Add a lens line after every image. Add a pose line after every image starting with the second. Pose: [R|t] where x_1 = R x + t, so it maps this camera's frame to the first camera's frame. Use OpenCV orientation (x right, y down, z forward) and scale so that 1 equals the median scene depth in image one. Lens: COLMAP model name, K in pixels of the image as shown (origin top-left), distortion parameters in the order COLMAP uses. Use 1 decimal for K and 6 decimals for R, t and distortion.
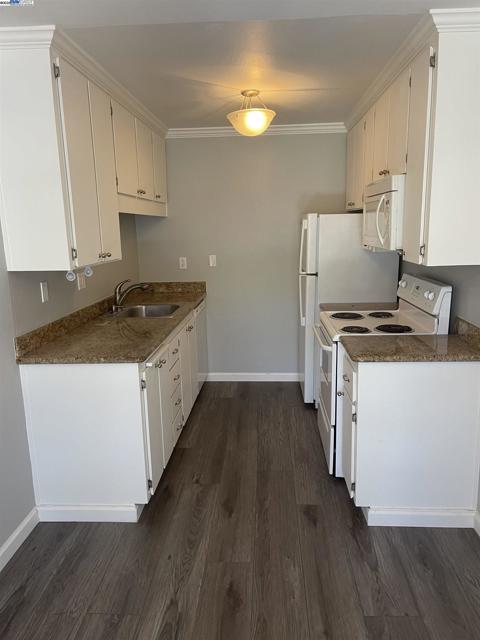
lens RADIAL K [[484.5, 0, 240.5], [0, 484.5, 322.1], [0, 0, 1]] dist [0.072134, -0.092995]
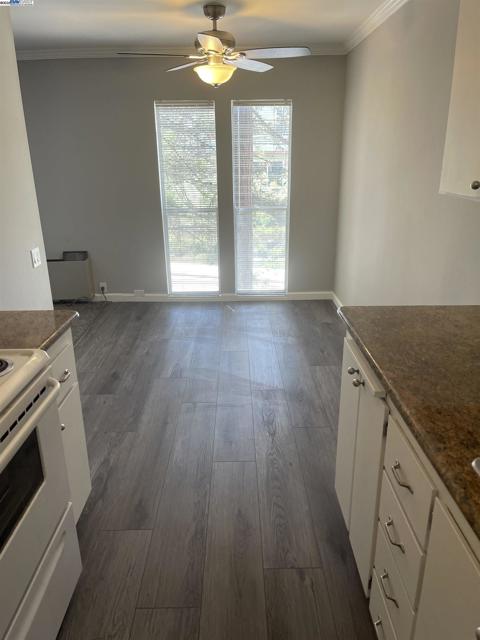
lens RADIAL K [[484.5, 0, 239.9], [0, 484.5, 317.4], [0, 0, 1]] dist [0.072134, -0.092995]
pose [[-0.997494, 0.052196, -0.047763, 0.000119], [0.021940, 0.870003, 0.492559, -0.214731], [0.067263, 0.490277, -0.868968, 1.168149]]
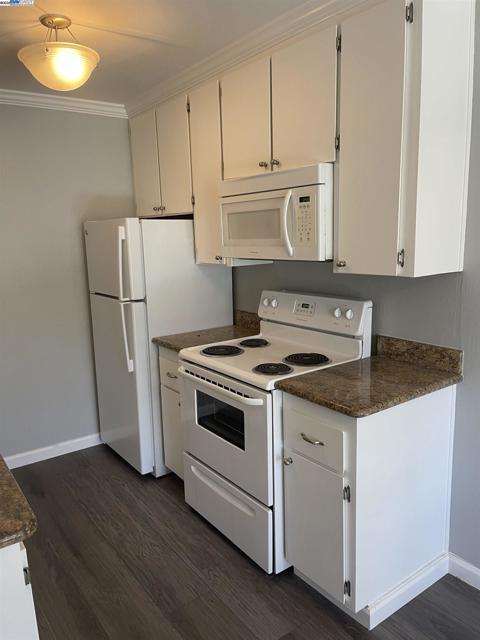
lens RADIAL K [[484.5, 0, 243.3], [0, 484.5, 326.2], [0, 0, 1]] dist [0.072134, -0.092995]
pose [[0.775115, -0.117809, 0.620739, -0.210935], [0.135974, 0.990545, 0.018204, -0.056877], [-0.617015, 0.070294, 0.783806, 0.362258]]
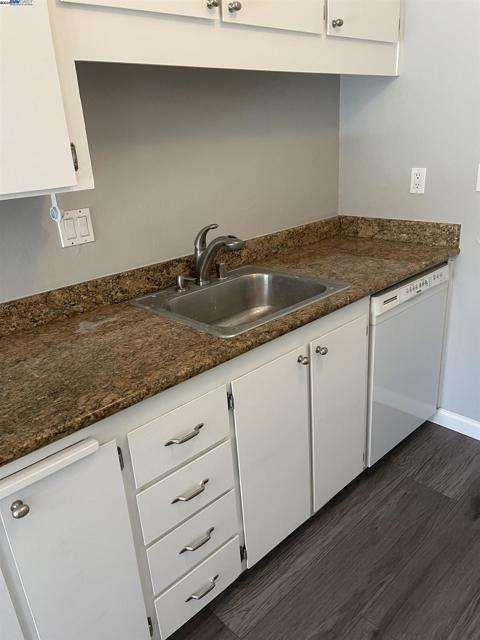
lens RADIAL K [[484.5, 0, 241.9], [0, 484.5, 319.1], [0, 0, 1]] dist [0.072134, -0.092995]
pose [[0.733646, 0.223184, -0.641835, 0.120866], [-0.088267, 0.967822, 0.235646, -0.118106], [0.673774, -0.116228, 0.729739, 0.702350]]
